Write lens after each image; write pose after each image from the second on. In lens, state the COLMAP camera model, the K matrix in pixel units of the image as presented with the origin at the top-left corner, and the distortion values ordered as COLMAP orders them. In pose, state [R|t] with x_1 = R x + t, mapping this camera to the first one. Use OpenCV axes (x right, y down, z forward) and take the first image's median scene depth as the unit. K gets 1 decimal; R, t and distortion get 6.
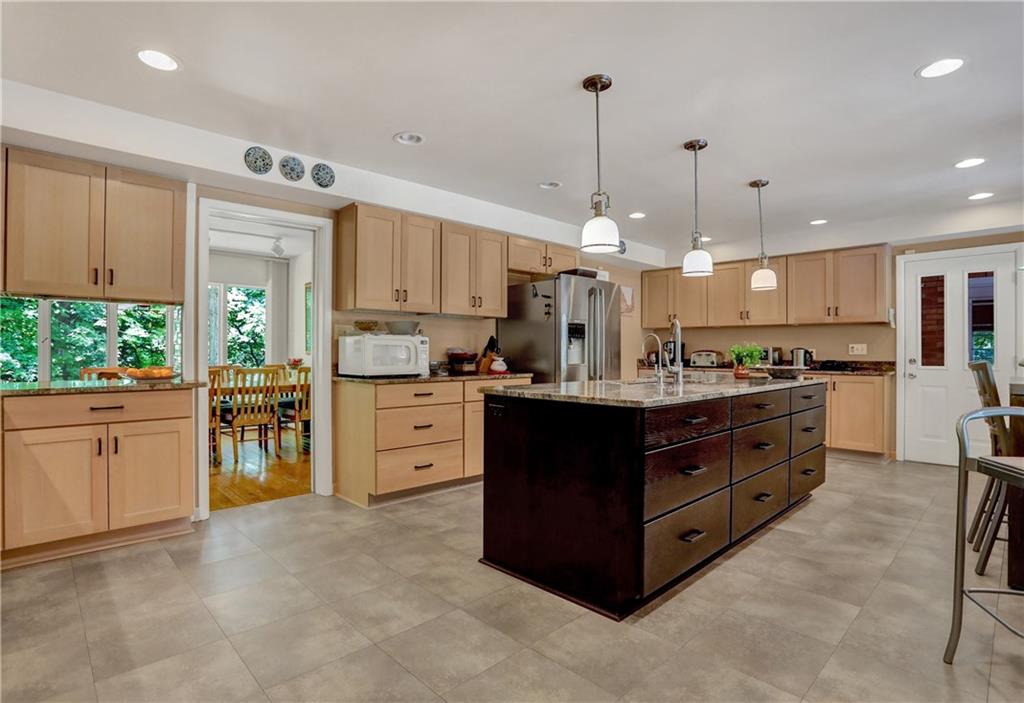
lens RADIAL K [[504.3, 0, 506.0], [0, 504.3, 353.0], [0, 0, 1]] dist [-0.001599, 0.000733]
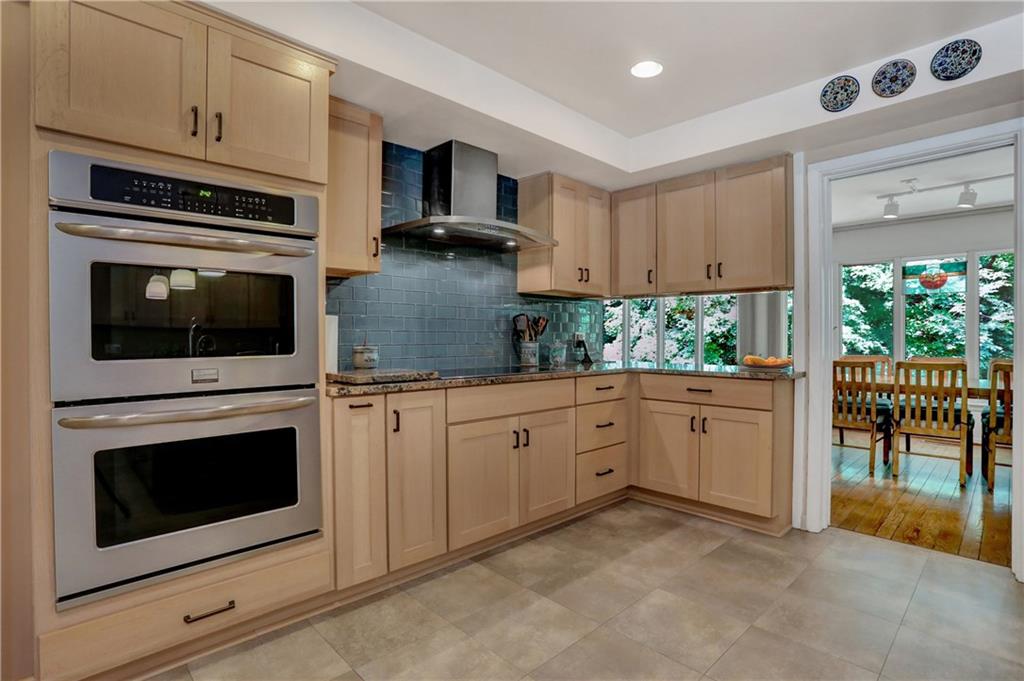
lens RADIAL K [[503.3, 0, 507.8], [0, 503.3, 331.9], [0, 0, 1]] dist [-0.045627, 0.011589]
pose [[0.007919, -0.019884, -0.999771, 0.279847], [-0.000080, 0.999802, -0.019885, 0.002833], [0.999969, 0.000237, 0.007916, 0.517082]]
